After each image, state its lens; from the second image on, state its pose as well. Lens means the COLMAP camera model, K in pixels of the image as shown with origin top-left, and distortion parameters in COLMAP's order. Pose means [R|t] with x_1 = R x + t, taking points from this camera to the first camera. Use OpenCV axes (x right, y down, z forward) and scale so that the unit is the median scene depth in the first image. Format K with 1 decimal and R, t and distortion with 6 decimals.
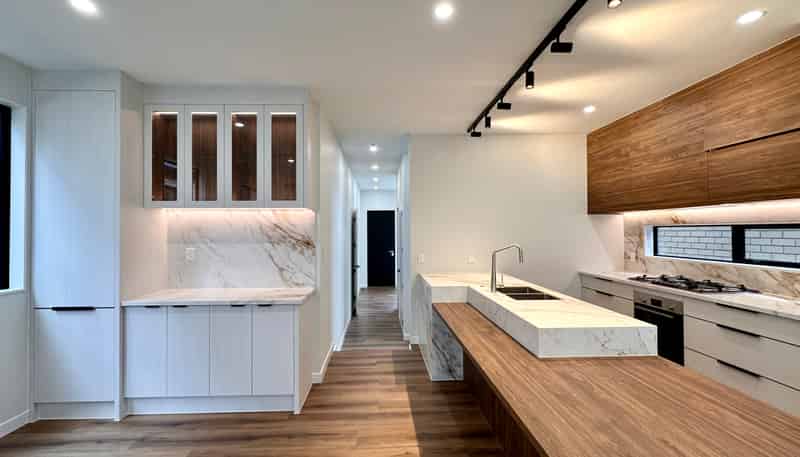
lens RADIAL K [[328.4, 0, 403.3], [0, 328.4, 229.0], [0, 0, 1]] dist [-0.003221, 0.000911]
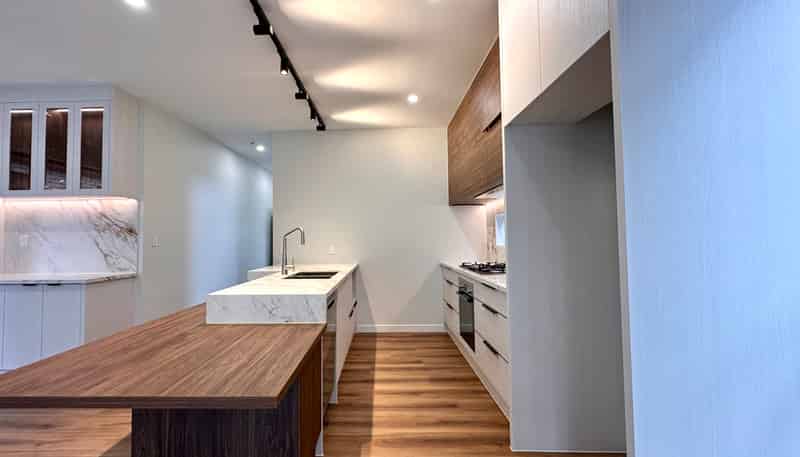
lens RADIAL K [[328.4, 0, 417.6], [0, 328.4, 225.7], [0, 0, 1]] dist [-0.003221, 0.000911]
pose [[0.997883, -0.011010, -0.064097, 0.710753], [0.008102, 0.998934, -0.045451, 0.083975], [0.064529, 0.044835, 0.996908, -0.000076]]
